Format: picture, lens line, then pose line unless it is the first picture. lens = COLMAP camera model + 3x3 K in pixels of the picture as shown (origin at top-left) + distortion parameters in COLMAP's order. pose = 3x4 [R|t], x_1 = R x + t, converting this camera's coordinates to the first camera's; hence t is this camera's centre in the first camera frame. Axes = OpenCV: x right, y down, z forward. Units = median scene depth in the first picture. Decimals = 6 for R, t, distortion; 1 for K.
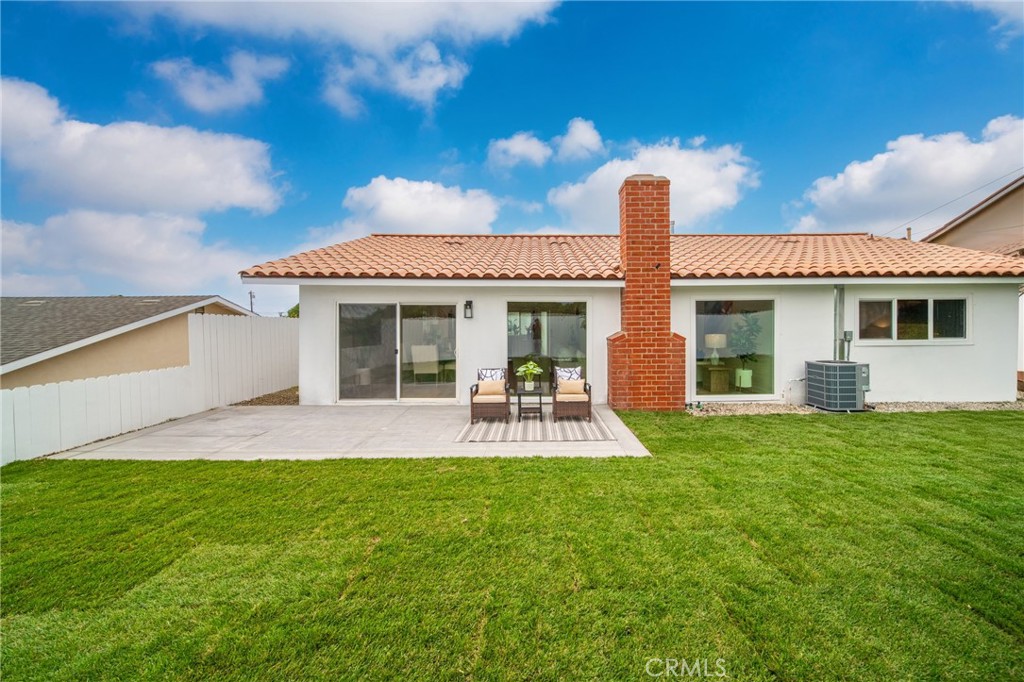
lens RADIAL K [[392.4, 0, 555.0], [0, 392.4, 326.6], [0, 0, 1]] dist [-0.001022, -0.000159]
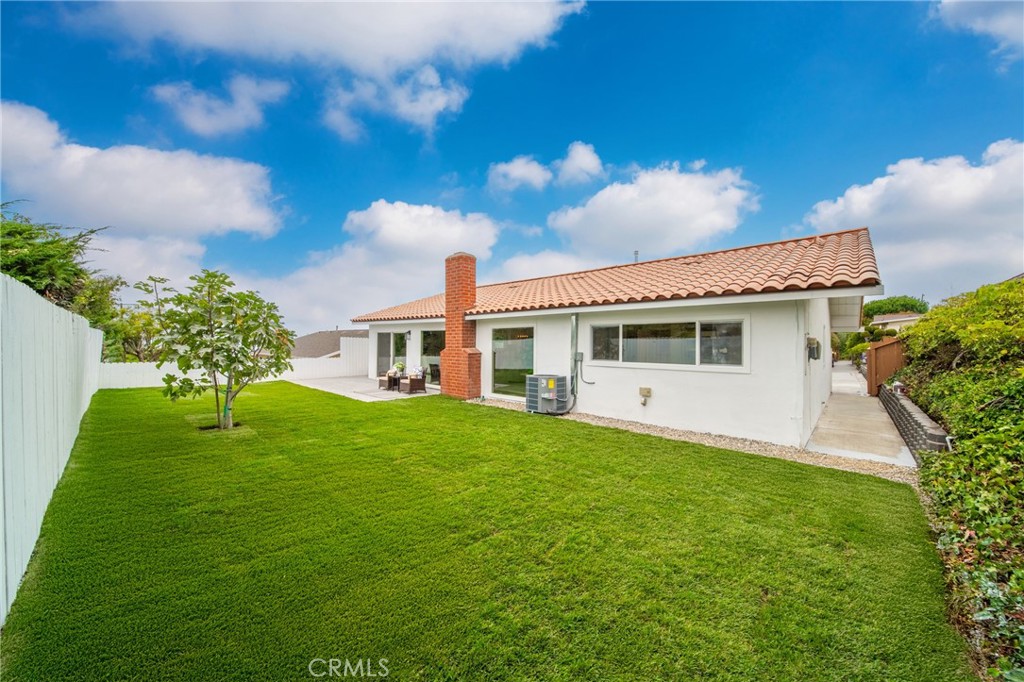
lens RADIAL K [[367.9, 0, 507.2], [0, 367.9, 341.8], [0, 0, 1]] dist [0.000527, -0.000019]
pose [[0.686732, 0.011742, -0.726816, 1.405904], [-0.017456, 0.999848, -0.000340, -0.015872], [0.726701, 0.012921, 0.686832, 0.077875]]
